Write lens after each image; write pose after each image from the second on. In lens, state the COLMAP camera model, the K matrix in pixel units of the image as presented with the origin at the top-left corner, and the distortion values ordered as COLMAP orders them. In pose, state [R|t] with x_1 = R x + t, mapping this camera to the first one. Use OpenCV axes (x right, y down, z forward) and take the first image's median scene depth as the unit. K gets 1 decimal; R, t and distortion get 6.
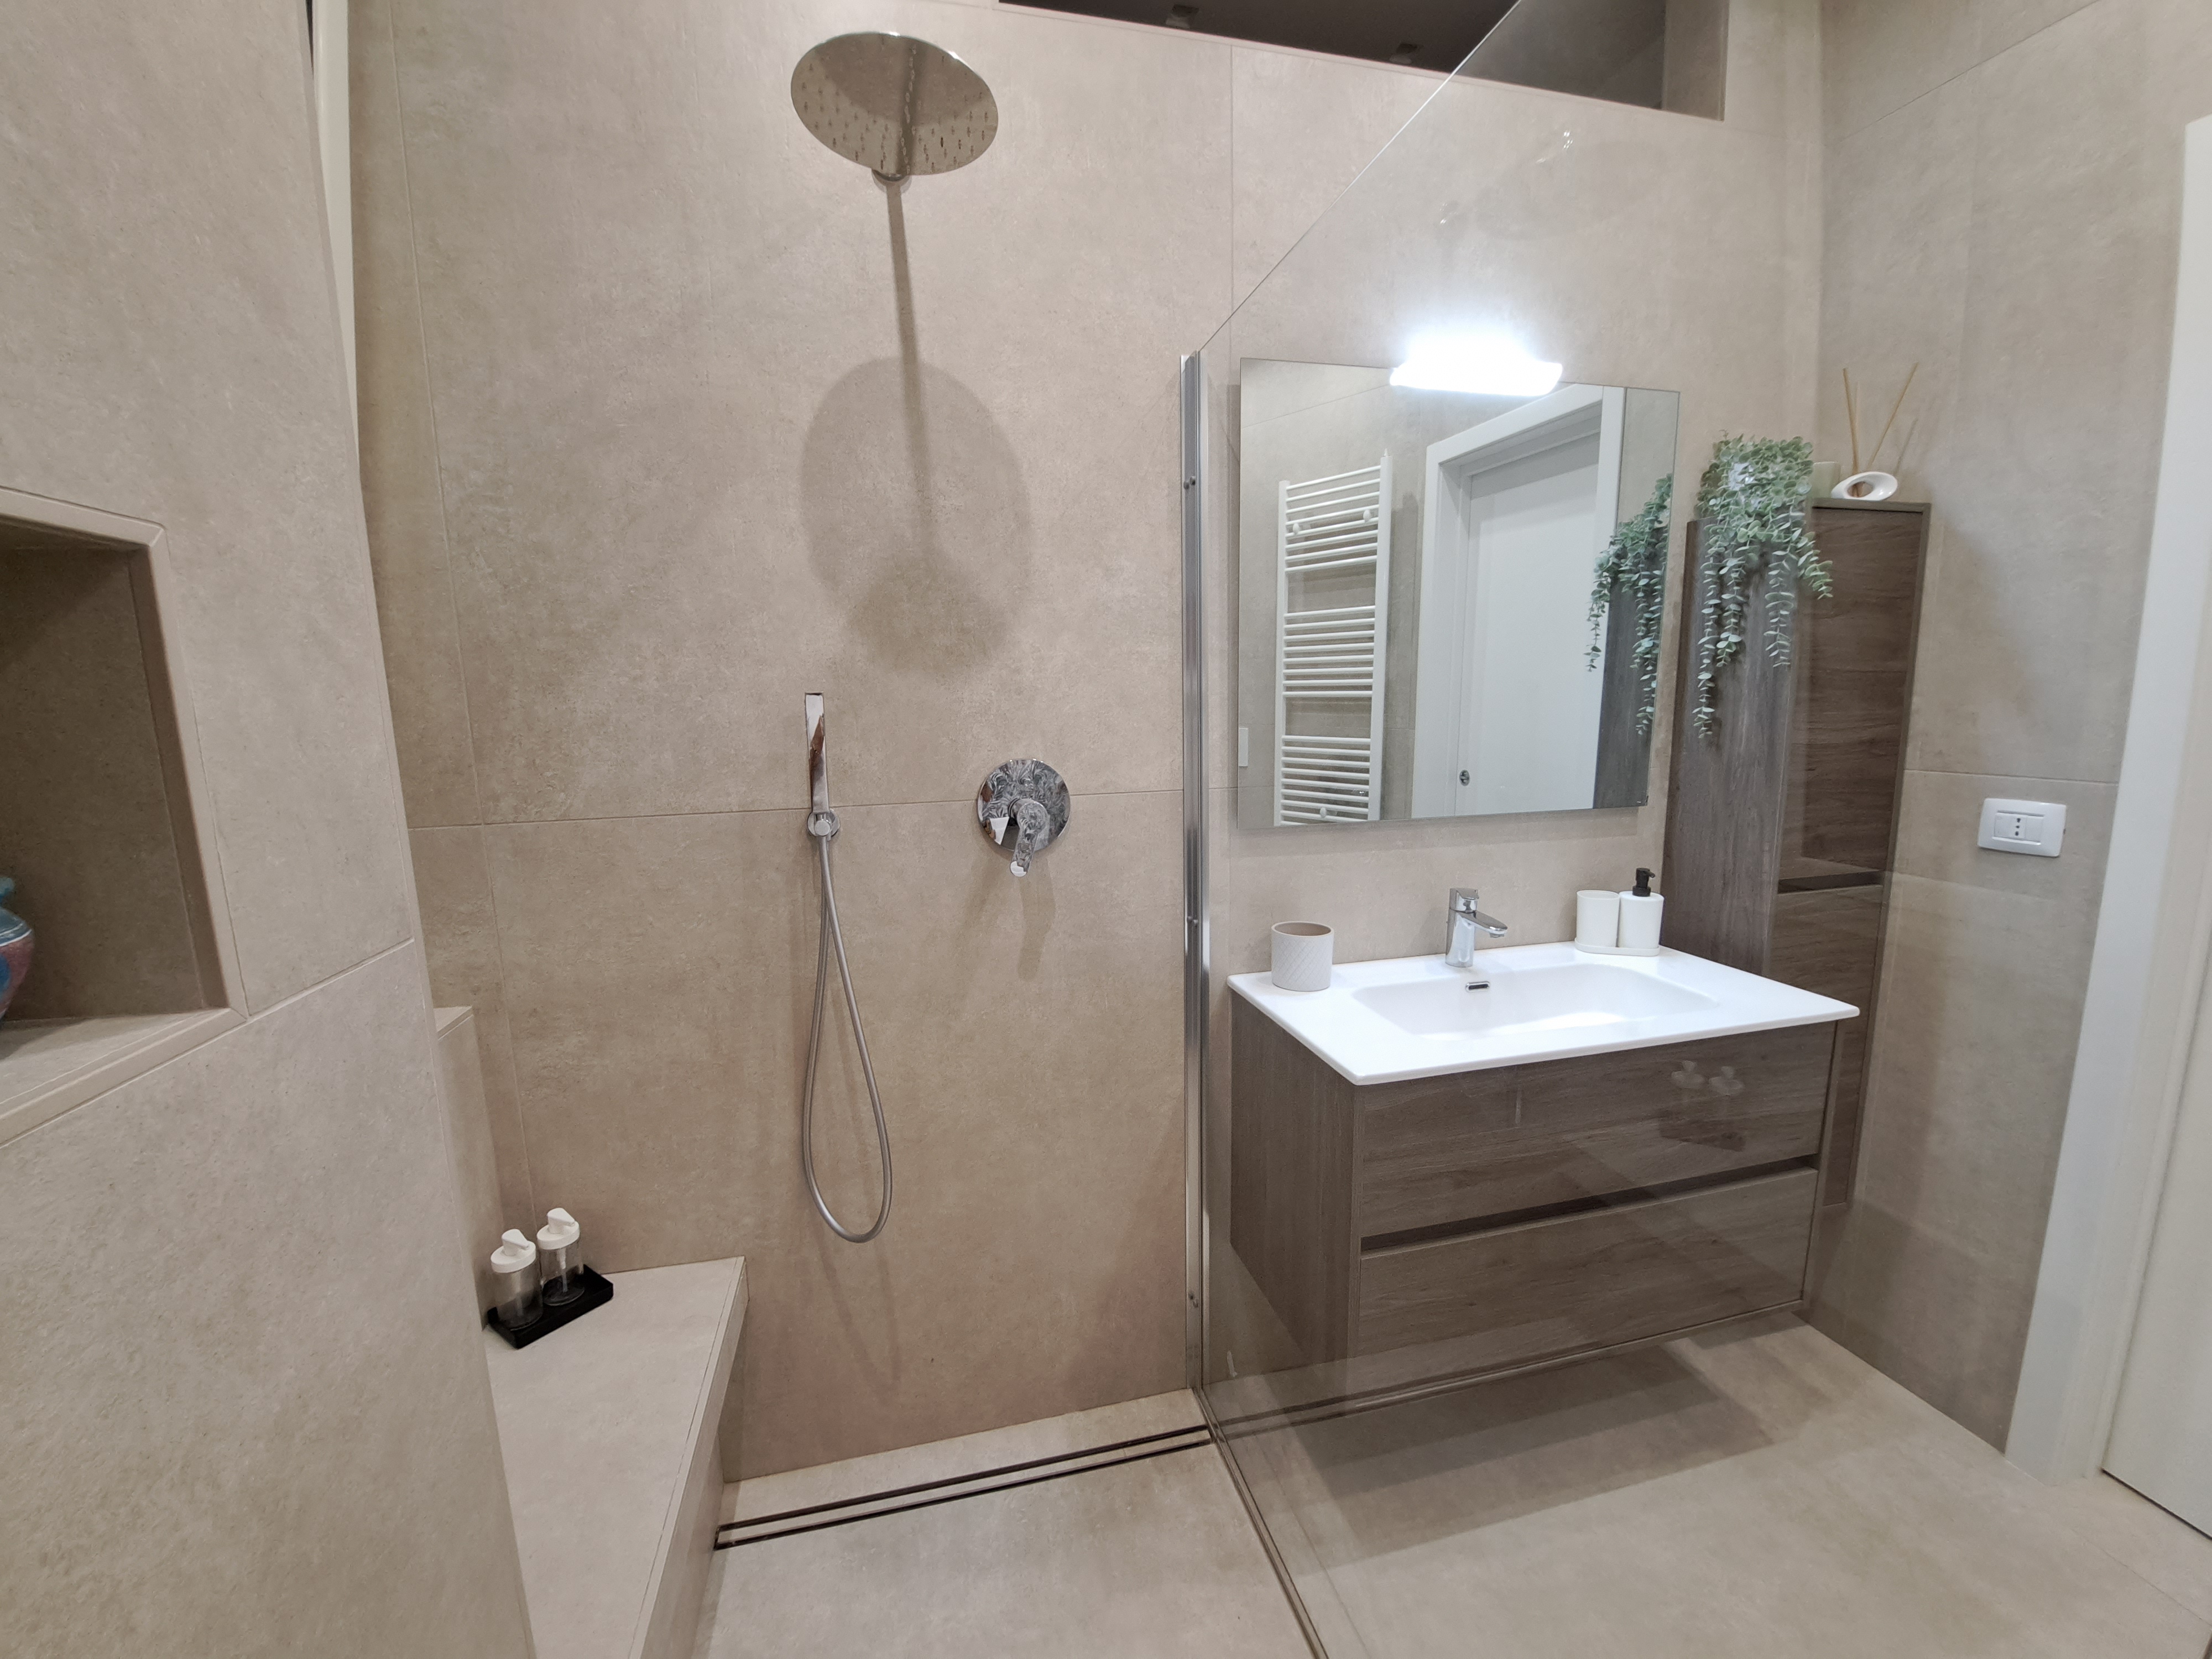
lens RADIAL K [[890.3, 0, 1092.5], [0, 890.3, 841.5], [0, 0, 1]] dist [-0.014565, -0.002707]
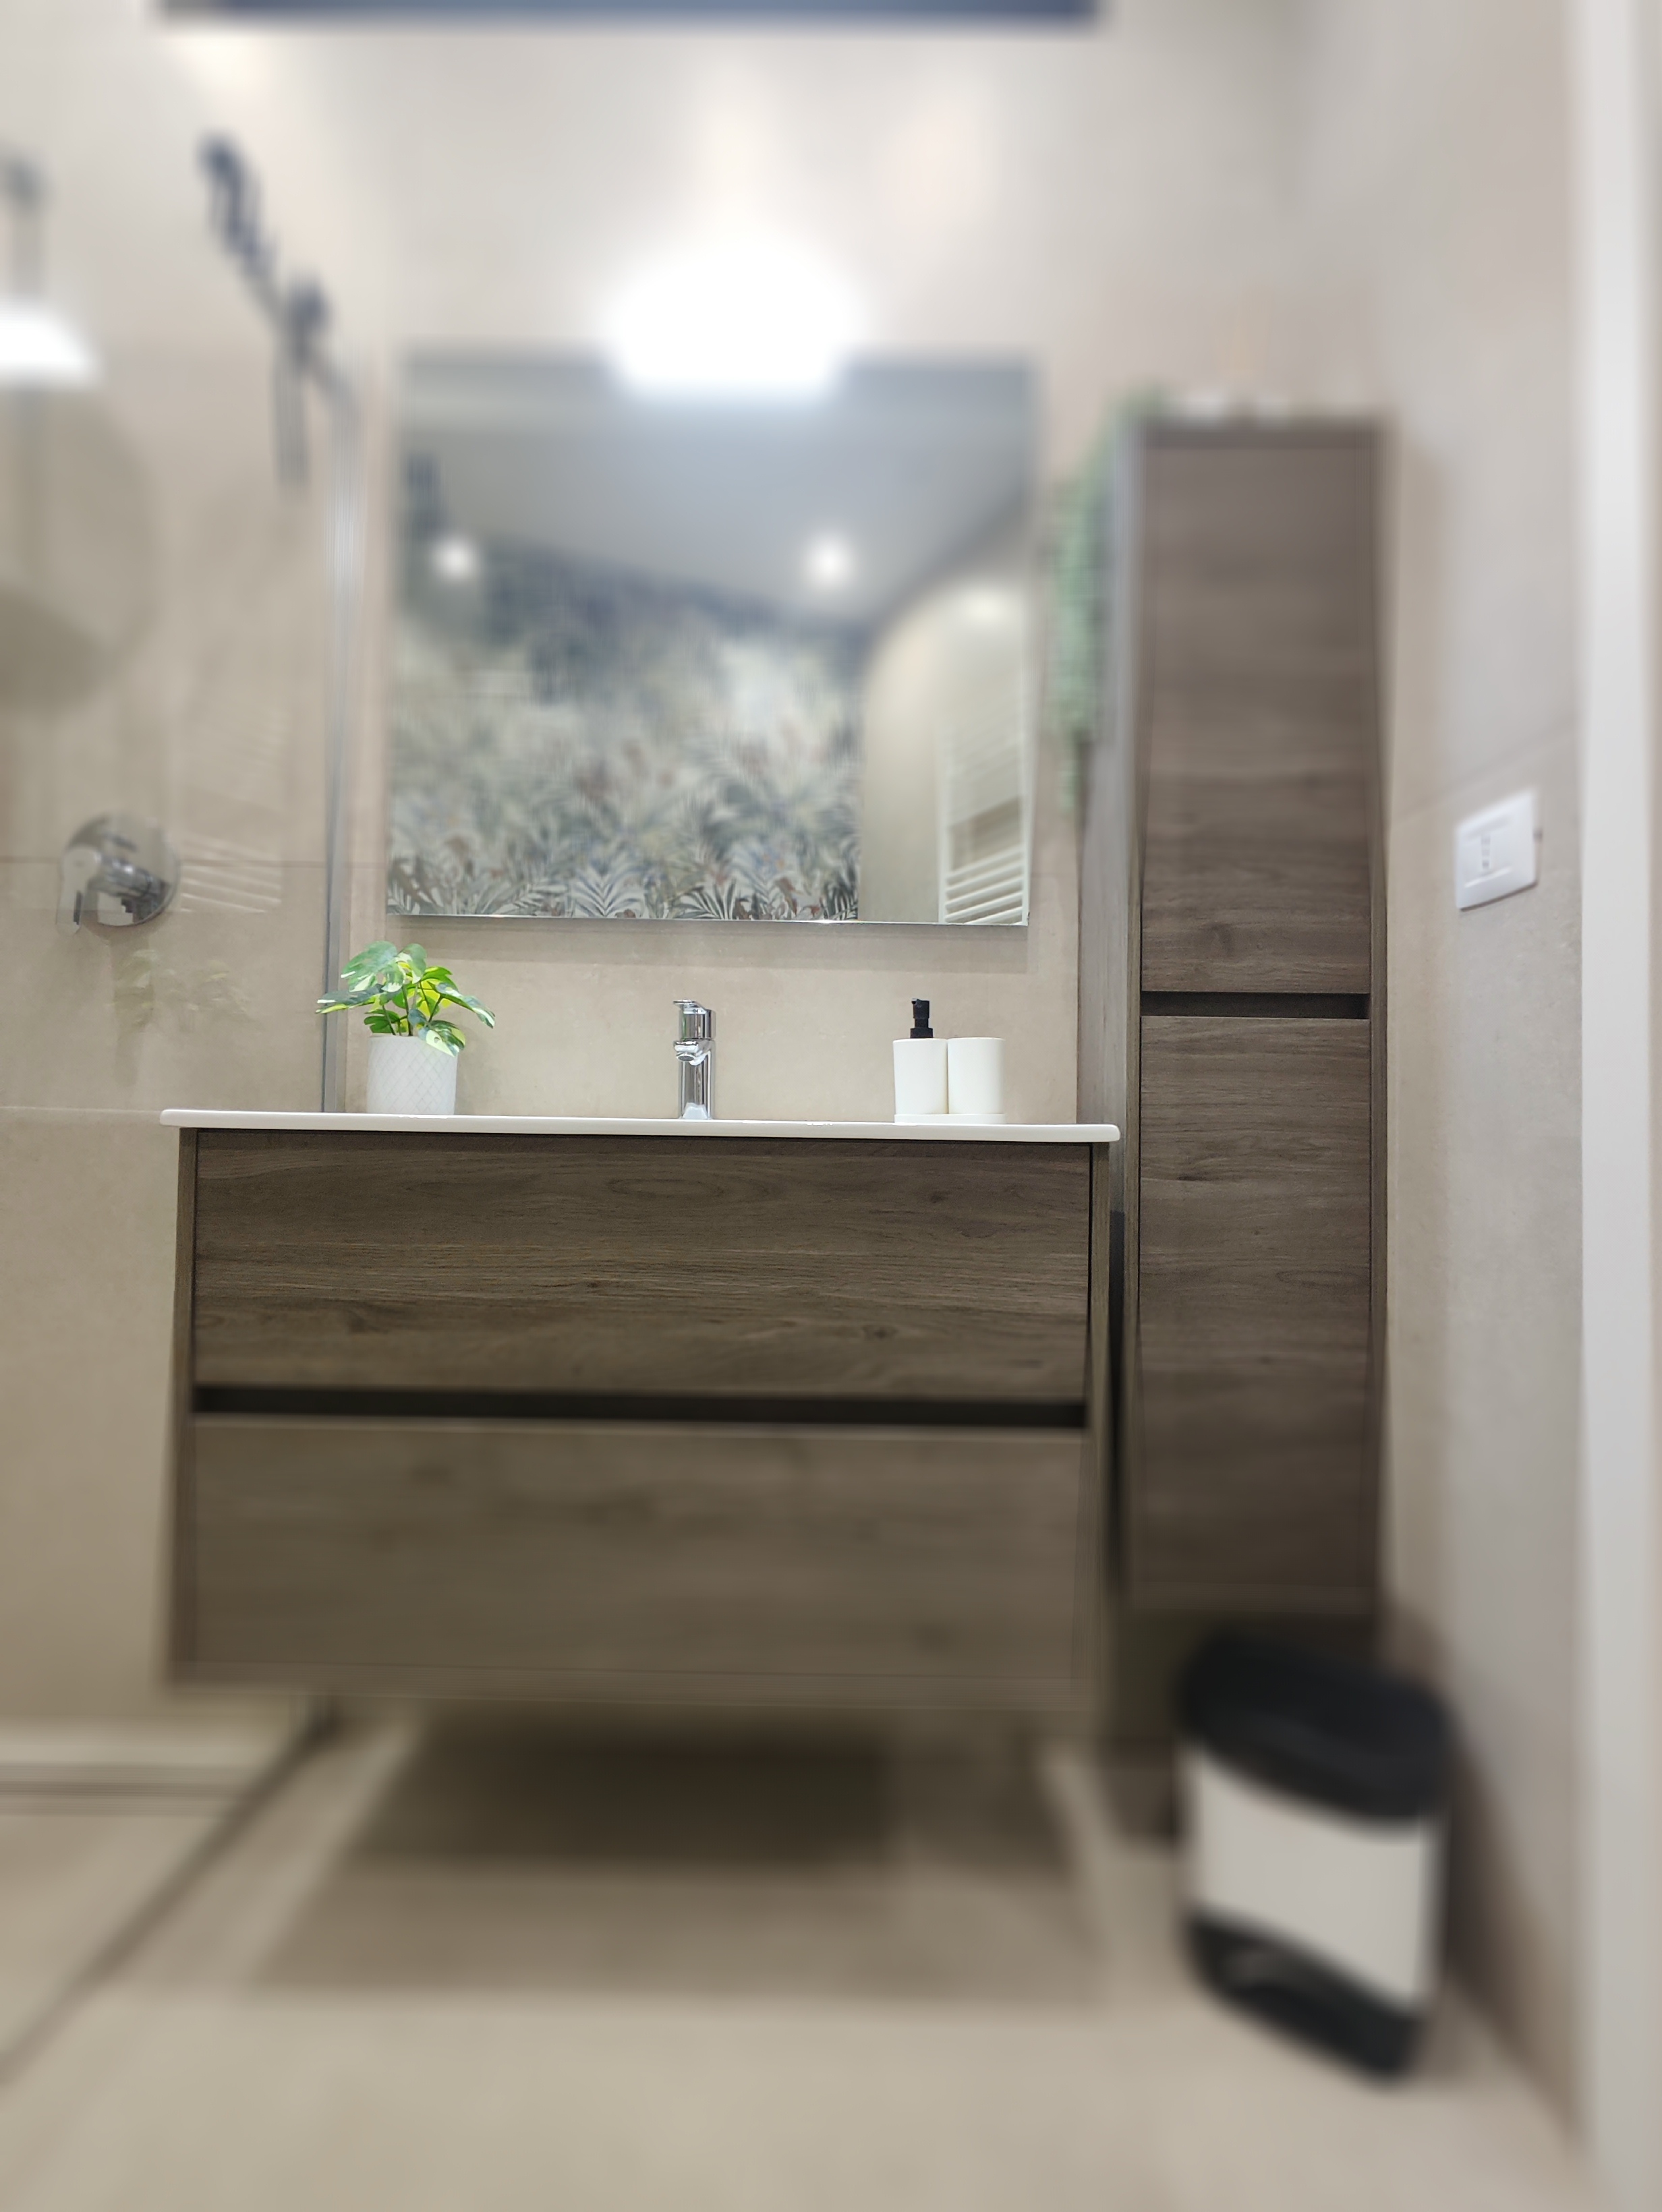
lens RADIAL K [[1020.4, 0, 822.0], [0, 1020.4, 1105.5], [0, 0, 1]] dist [-0.001733, -0.001696]
pose [[0.970025, 0.033820, -0.240639, 0.884040], [-0.077277, 0.981793, -0.173527, 0.321449], [0.230389, 0.186921, 0.954977, 0.326635]]
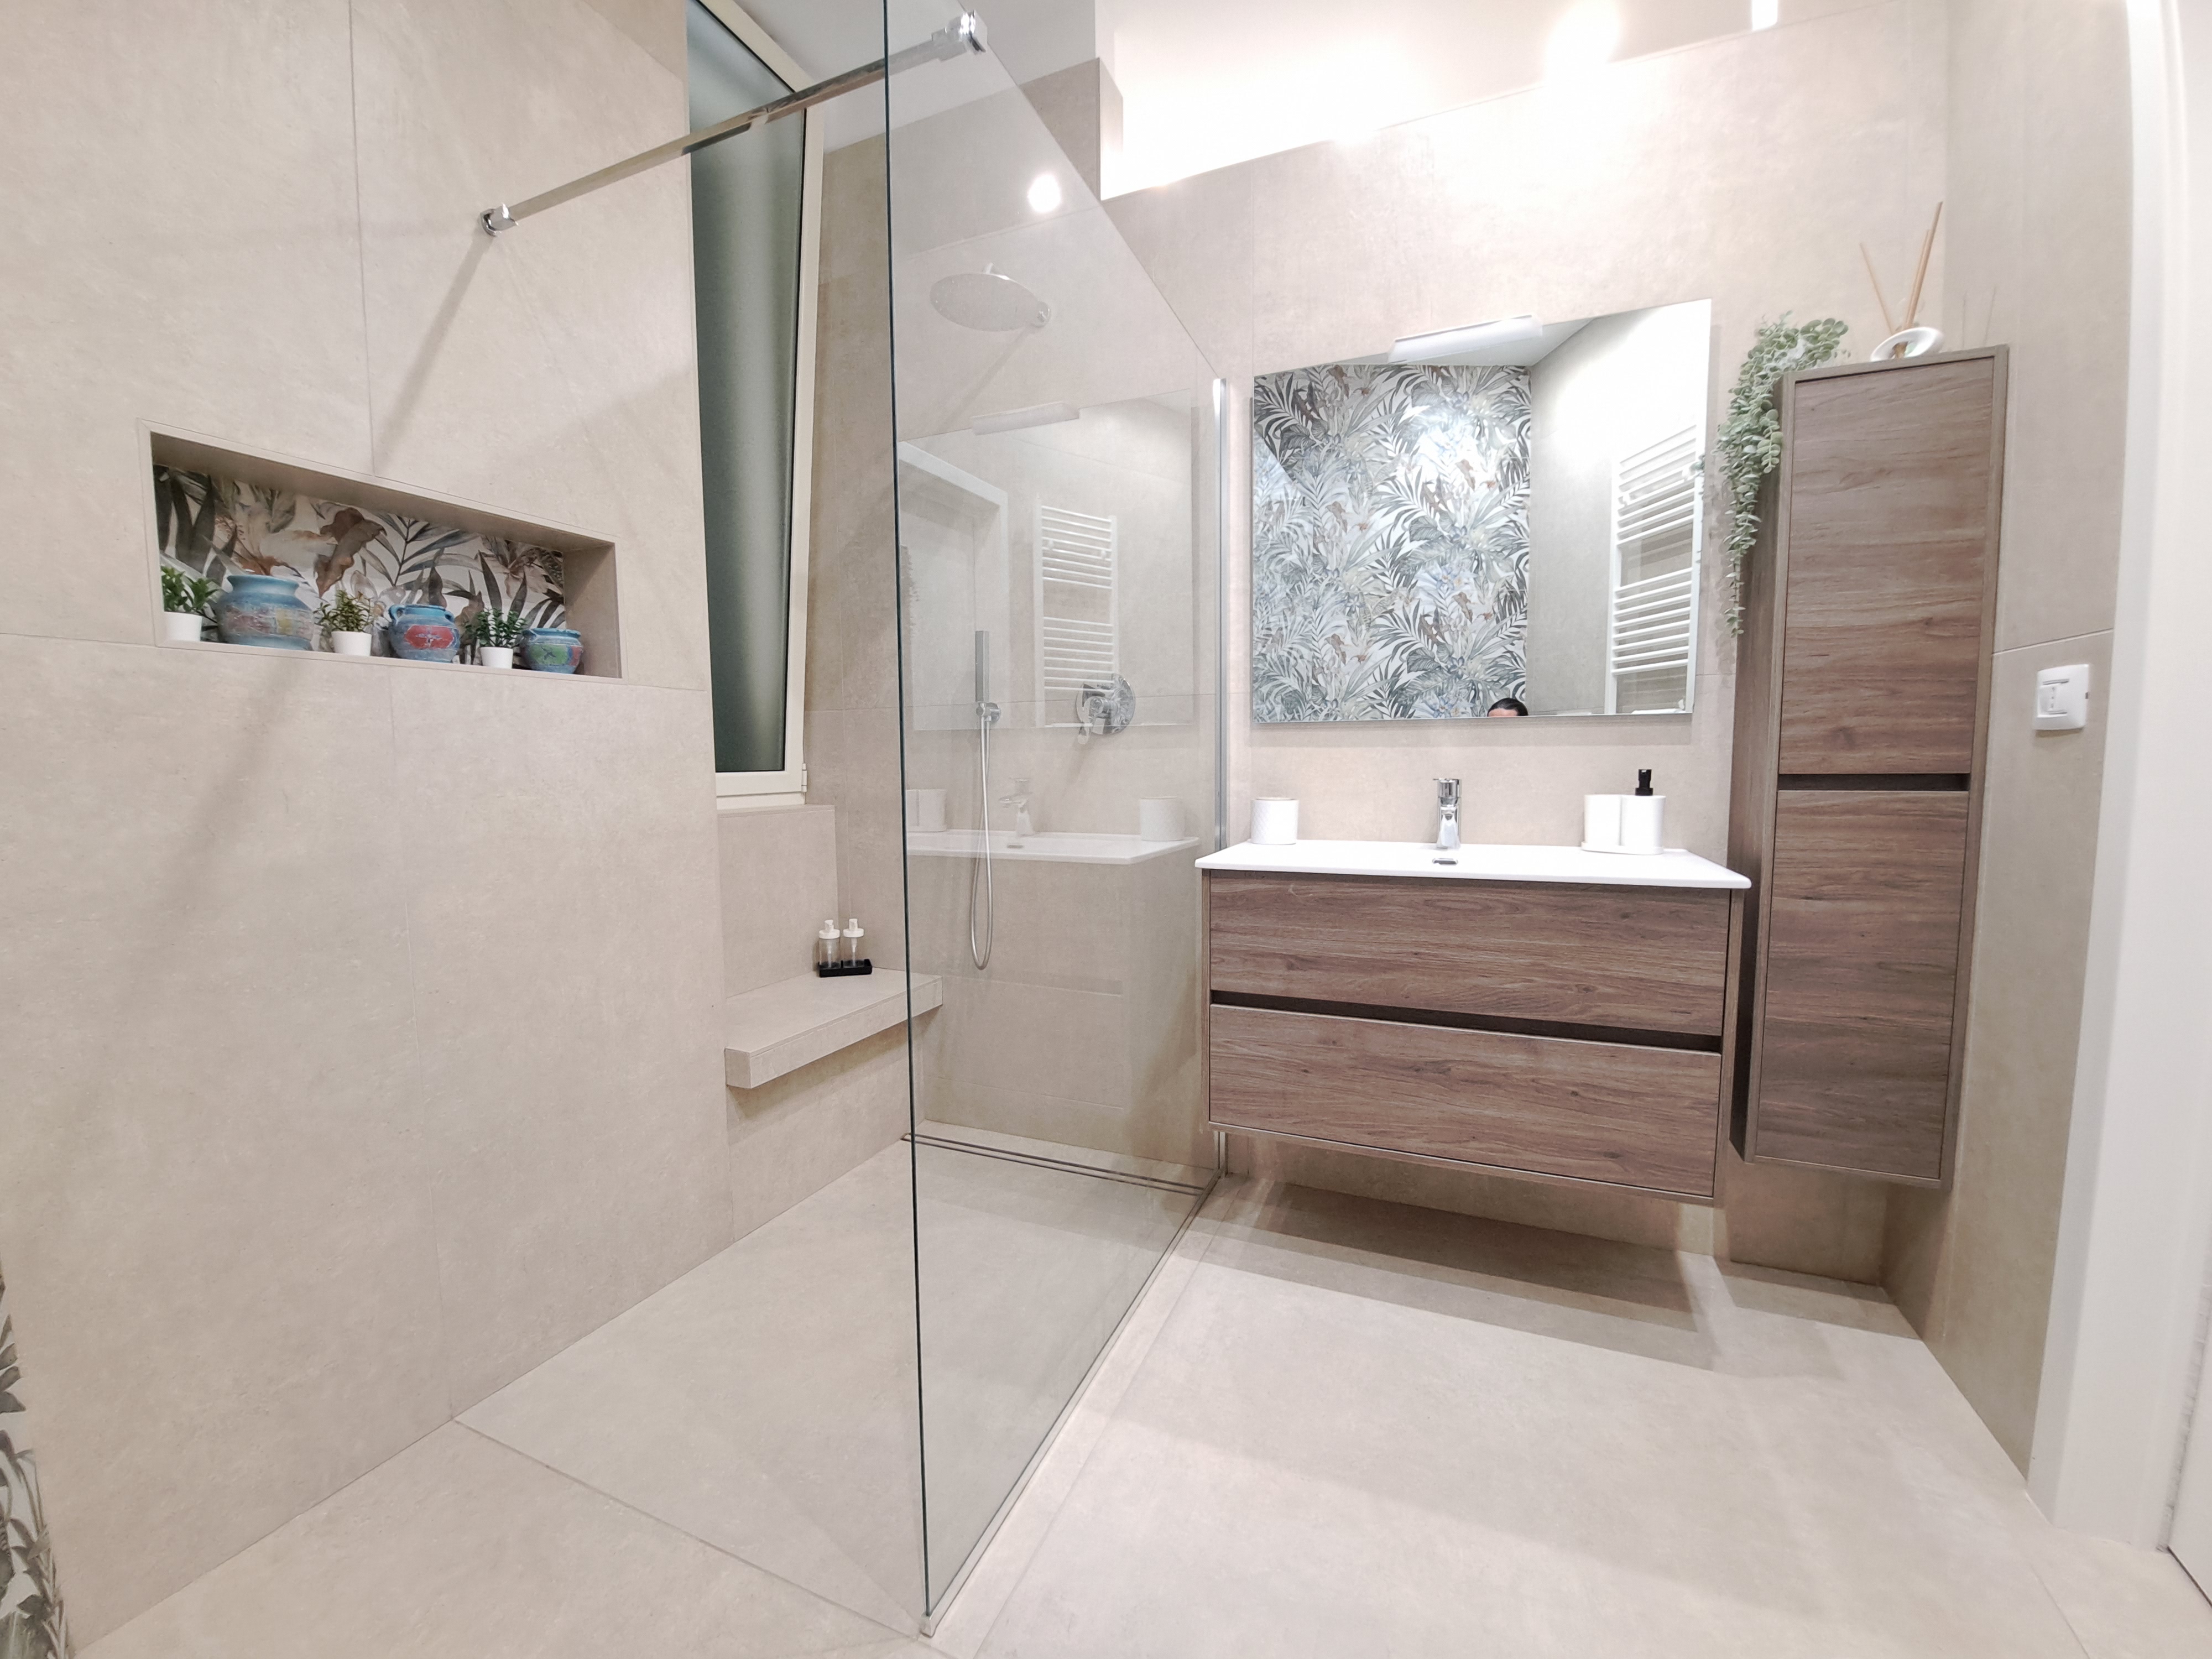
lens RADIAL K [[890.3, 0, 1079.6], [0, 890.3, 838.3], [0, 0, 1]] dist [-0.014565, -0.002707]
pose [[0.798371, 0.066155, -0.598521, 0.901891], [-0.101922, 0.994452, -0.026036, 0.256566], [0.593477, 0.081789, 0.800684, -0.232888]]
